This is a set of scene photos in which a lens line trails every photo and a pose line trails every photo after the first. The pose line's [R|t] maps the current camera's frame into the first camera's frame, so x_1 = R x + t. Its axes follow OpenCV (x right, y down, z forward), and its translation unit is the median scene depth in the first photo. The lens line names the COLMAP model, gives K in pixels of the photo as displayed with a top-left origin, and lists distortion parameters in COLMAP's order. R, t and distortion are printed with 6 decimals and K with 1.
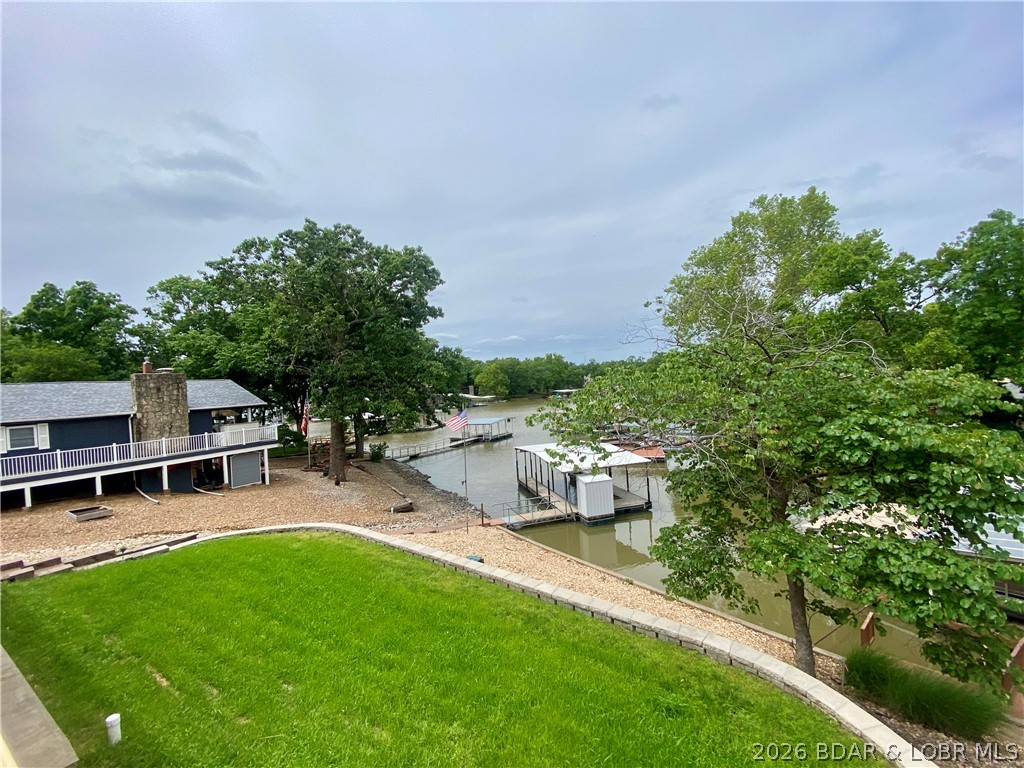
lens RADIAL K [[417.9, 0, 509.6], [0, 417.9, 384.4], [0, 0, 1]] dist [0.014204, -0.015621]
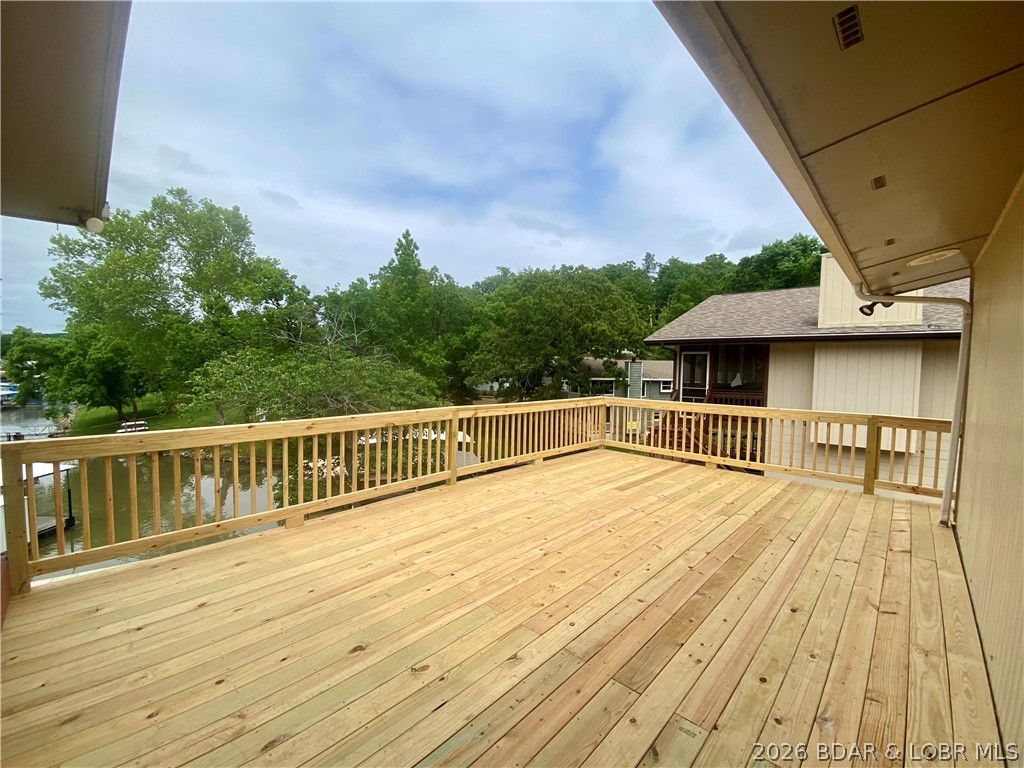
lens RADIAL K [[422.6, 0, 509.8], [0, 422.6, 389.3], [0, 0, 1]] dist [0.010032, -0.013626]
pose [[0.226555, 0.000295, 0.973998, -0.266825], [-0.021832, 0.999750, 0.004776, 0.011779], [-0.973754, -0.022347, 0.226505, -0.005830]]
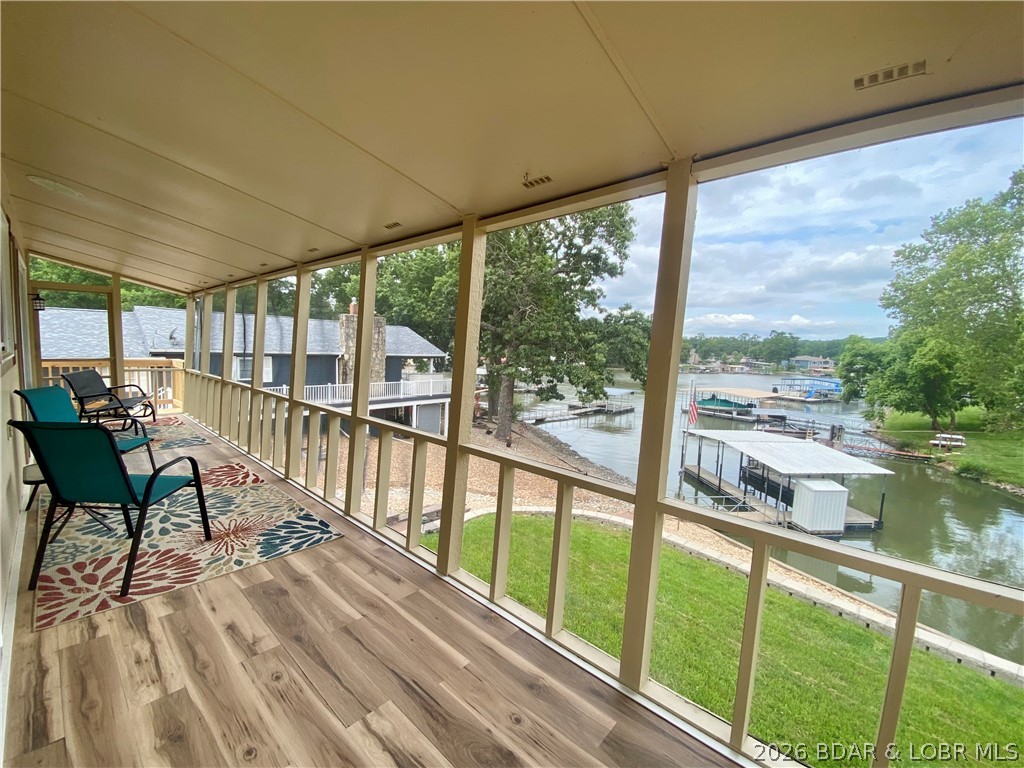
lens RADIAL K [[417.9, 0, 507.3], [0, 417.9, 380.0], [0, 0, 1]] dist [0.014204, -0.015621]
pose [[0.975688, 0.109963, -0.189581, -0.247990], [-0.094740, 0.991640, 0.087599, 0.004580], [0.197628, -0.067509, 0.977950, 0.078835]]
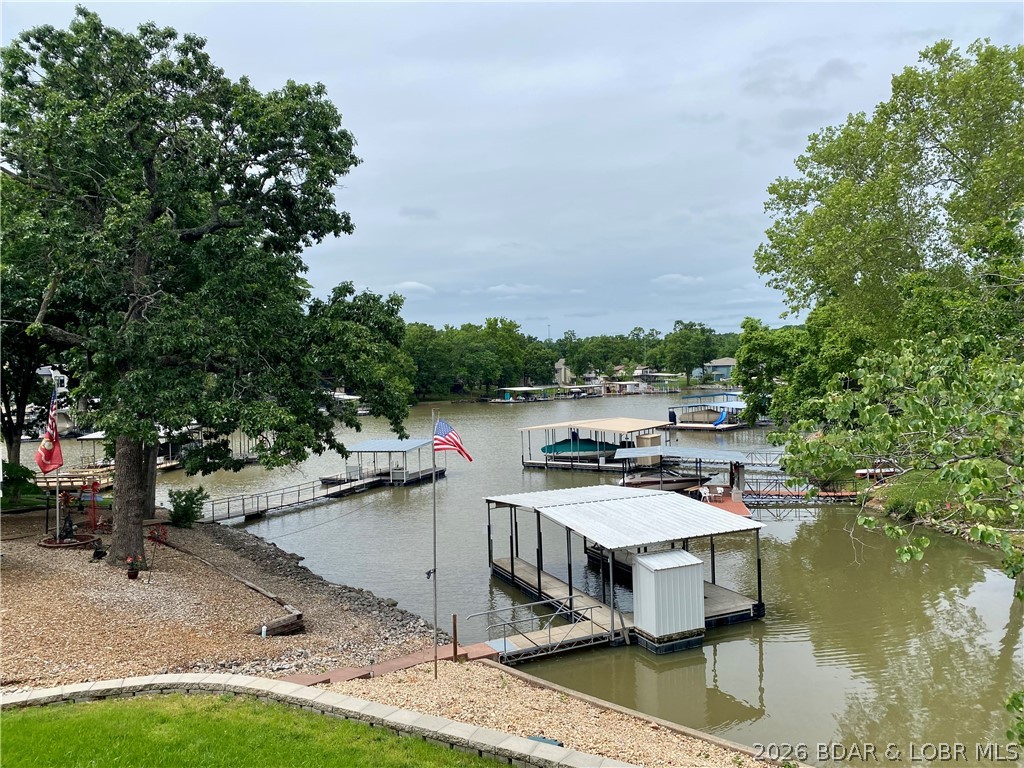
lens RADIAL K [[791.7, 0, 511.1], [0, 791.7, 377.1], [0, 0, 1]] dist [-0.014013, 0.008705]
pose [[0.990449, 0.022953, 0.135954, -0.115019], [-0.023096, 0.999733, -0.000520, 0.005305], [-0.135930, -0.002625, 0.990715, 0.064410]]
